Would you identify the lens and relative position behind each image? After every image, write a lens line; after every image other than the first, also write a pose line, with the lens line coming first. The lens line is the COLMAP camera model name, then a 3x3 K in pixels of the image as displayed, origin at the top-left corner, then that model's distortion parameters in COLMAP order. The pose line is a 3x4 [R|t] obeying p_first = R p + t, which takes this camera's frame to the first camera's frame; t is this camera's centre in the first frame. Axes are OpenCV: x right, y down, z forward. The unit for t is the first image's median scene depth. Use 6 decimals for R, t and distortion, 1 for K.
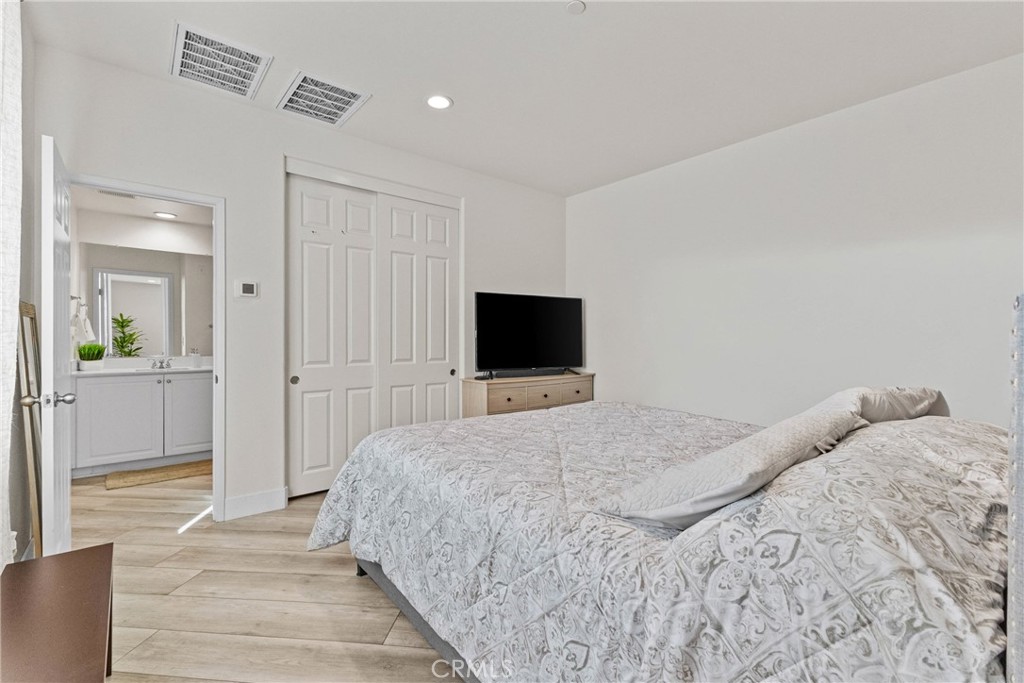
lens RADIAL K [[444.7, 0, 508.3], [0, 444.7, 341.7], [0, 0, 1]] dist [0.000021, 0.000778]
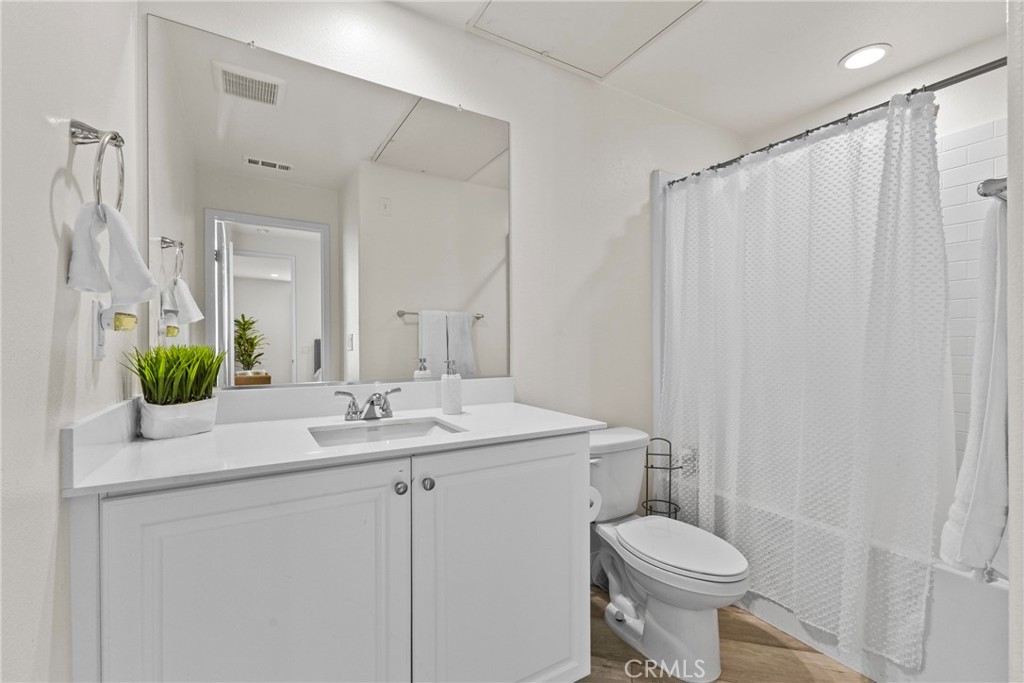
lens RADIAL K [[444.7, 0, 513.9], [0, 444.7, 347.4], [0, 0, 1]] dist [0.000021, 0.000778]
pose [[0.986323, -0.003241, -0.164792, -0.455207], [0.004090, 0.999980, 0.004815, 0.003662], [0.164773, -0.005423, 0.986317, 0.507718]]
